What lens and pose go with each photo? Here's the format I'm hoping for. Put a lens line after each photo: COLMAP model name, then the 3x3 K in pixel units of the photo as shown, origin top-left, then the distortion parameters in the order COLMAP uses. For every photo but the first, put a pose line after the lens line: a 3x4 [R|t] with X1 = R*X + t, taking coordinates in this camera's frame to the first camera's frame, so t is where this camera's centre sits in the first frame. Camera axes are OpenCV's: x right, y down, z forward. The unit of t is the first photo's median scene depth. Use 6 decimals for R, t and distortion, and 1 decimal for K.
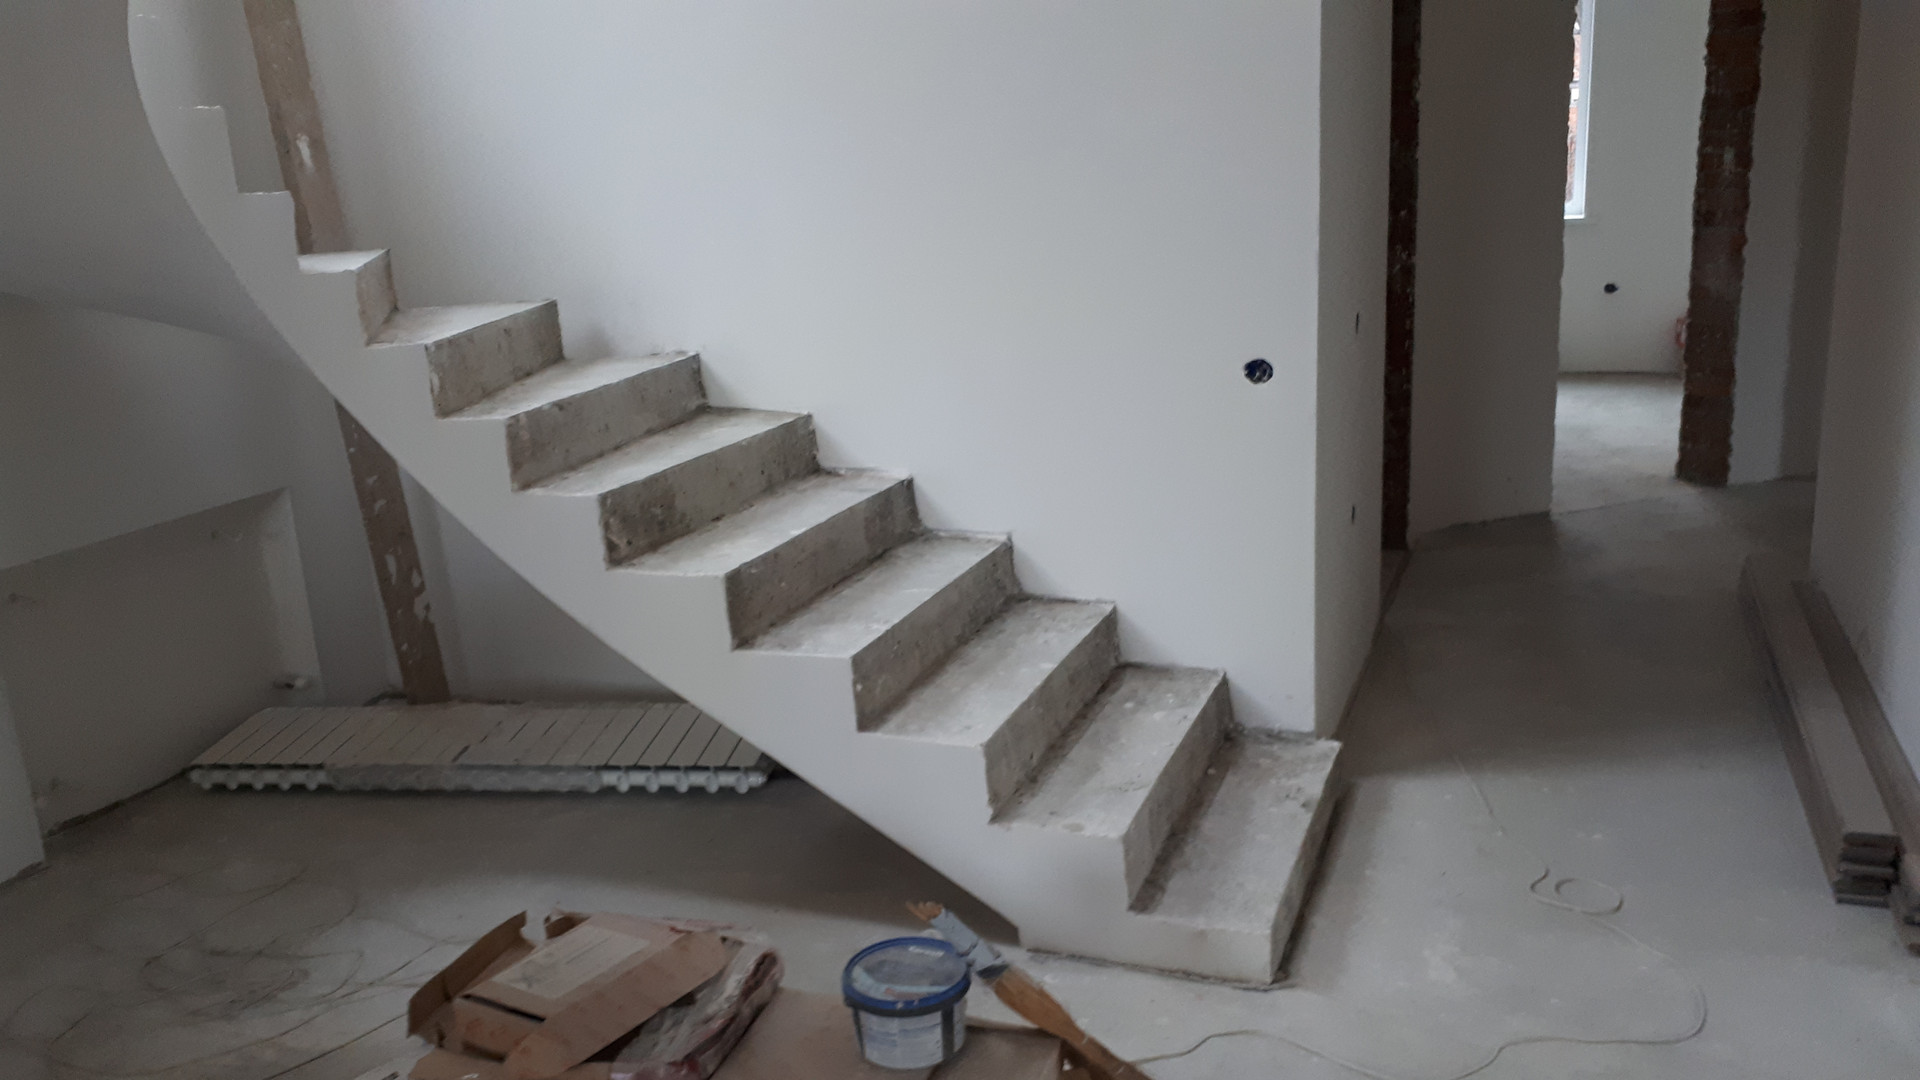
lens RADIAL K [[1487.6, 0, 960.0], [0, 1487.6, 540.0], [0, 0, 1]] dist [0.163320, -0.354509]
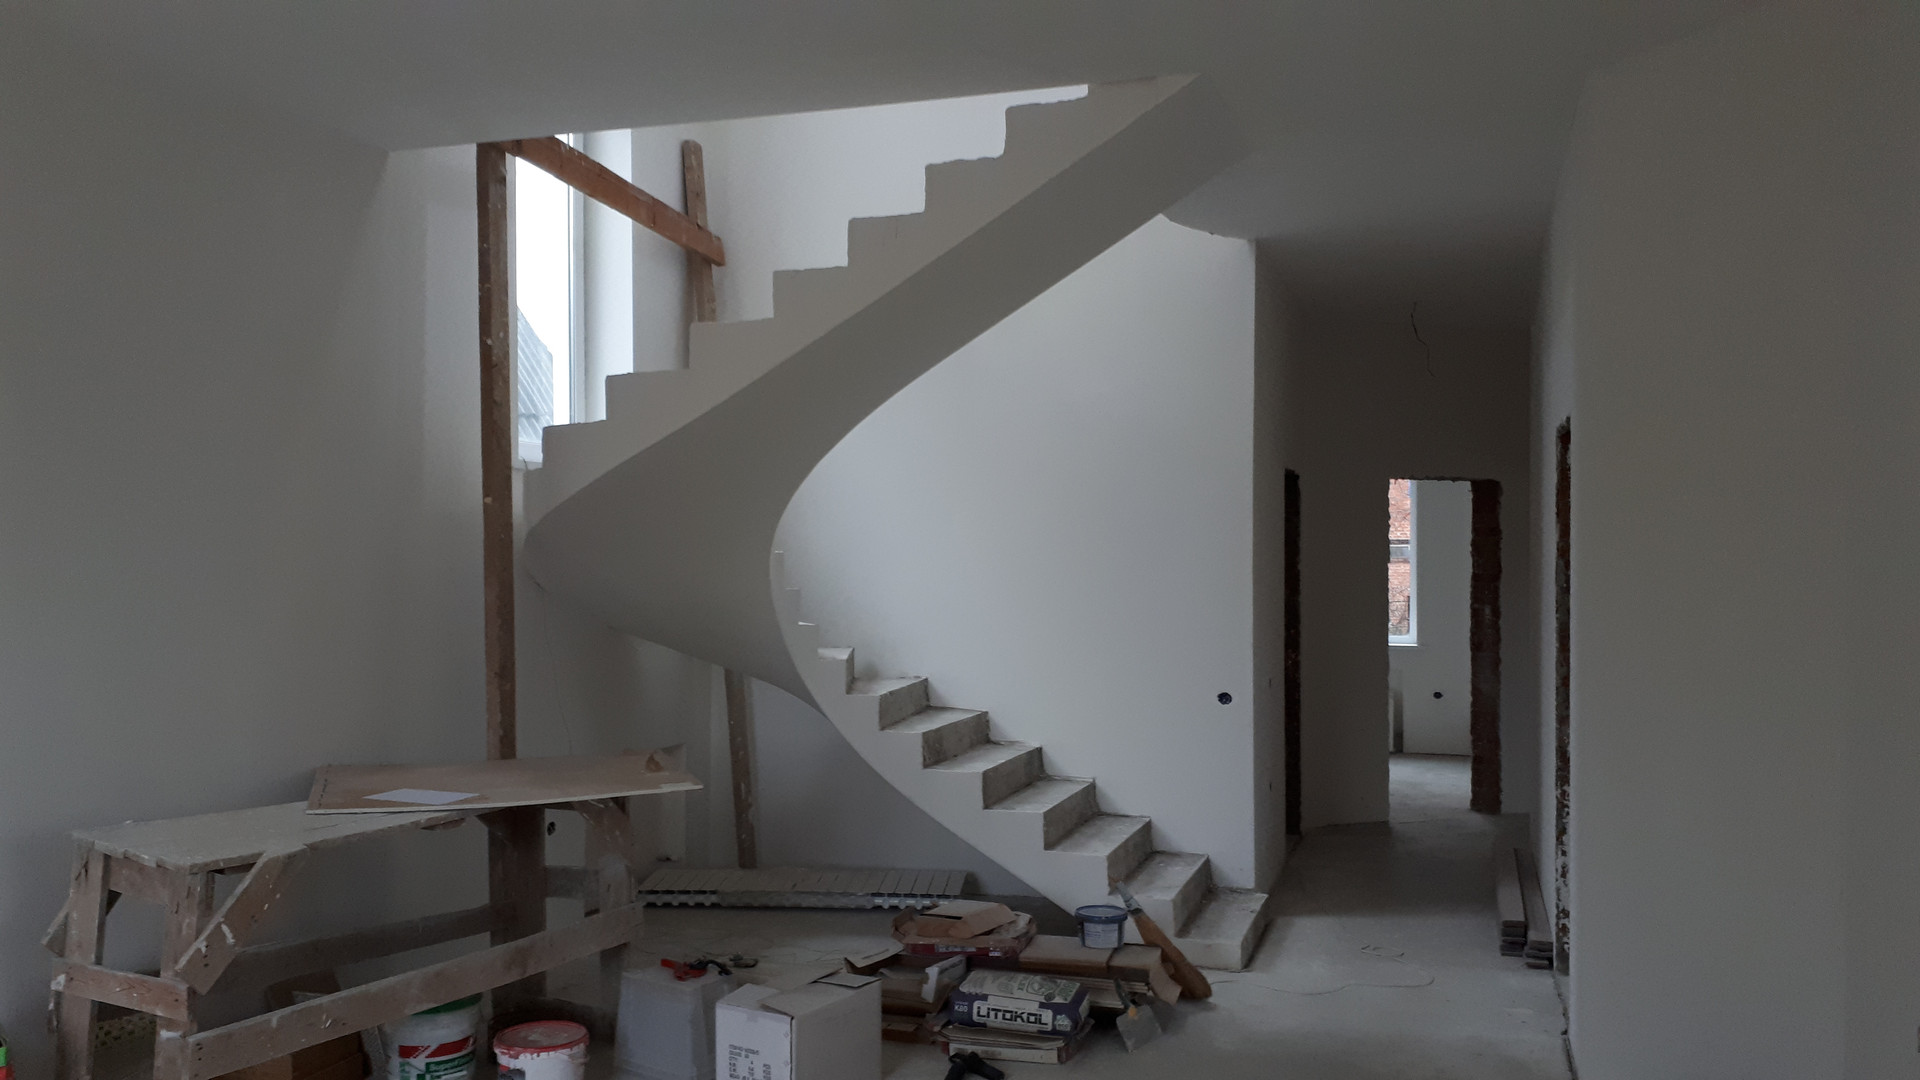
lens RADIAL K [[1520.2, 0, 960.0], [0, 1520.2, 540.0], [0, 0, 1]] dist [0.172345, -0.000112]
pose [[0.996177, 0.061416, 0.062131, -0.268339], [-0.042932, 0.963540, -0.264099, 0.217864], [-0.076086, 0.260422, 0.962492, -0.915551]]
